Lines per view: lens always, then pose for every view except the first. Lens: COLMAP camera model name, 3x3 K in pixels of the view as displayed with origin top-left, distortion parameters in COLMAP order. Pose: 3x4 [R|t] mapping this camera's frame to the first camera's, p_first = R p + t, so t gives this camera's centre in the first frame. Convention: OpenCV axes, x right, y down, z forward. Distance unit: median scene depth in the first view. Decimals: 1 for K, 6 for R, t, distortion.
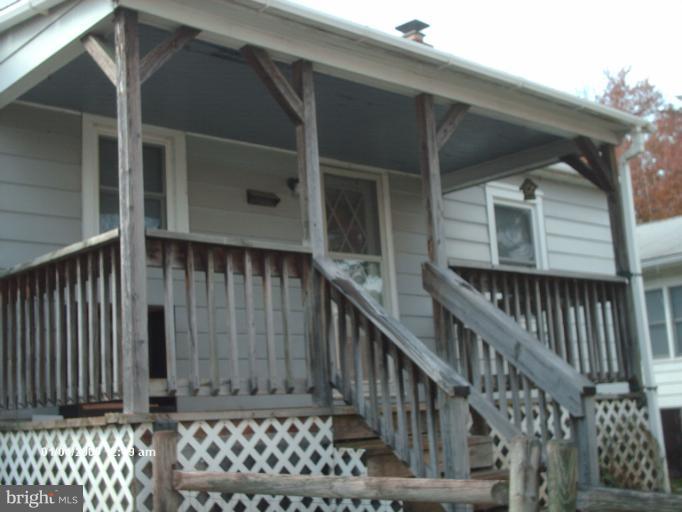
lens RADIAL K [[960.2, 0, 341.0], [0, 960.2, 256.0], [0, 0, 1]] dist [-0.033340, -0.053183]
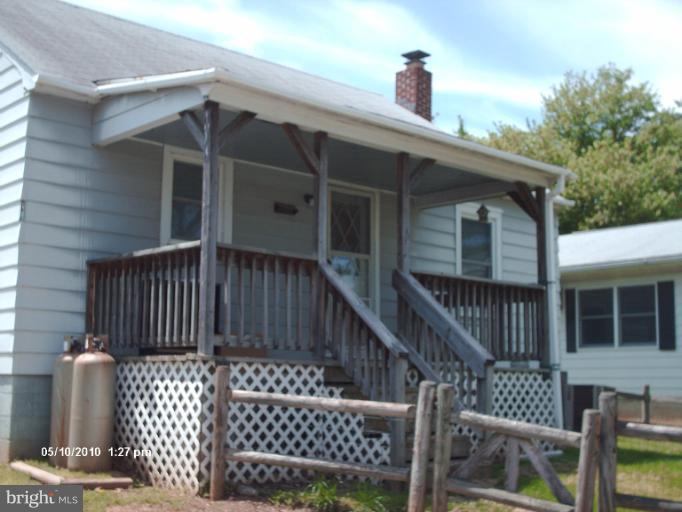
lens RADIAL K [[960.2, 0, 341.0], [0, 960.2, 256.0], [0, 0, 1]] dist [-0.033340, -0.053183]
pose [[0.997451, 0.071252, -0.003889, 0.011028], [-0.071076, 0.996872, 0.034567, -0.065652], [0.006340, -0.034203, 0.999395, -0.534686]]
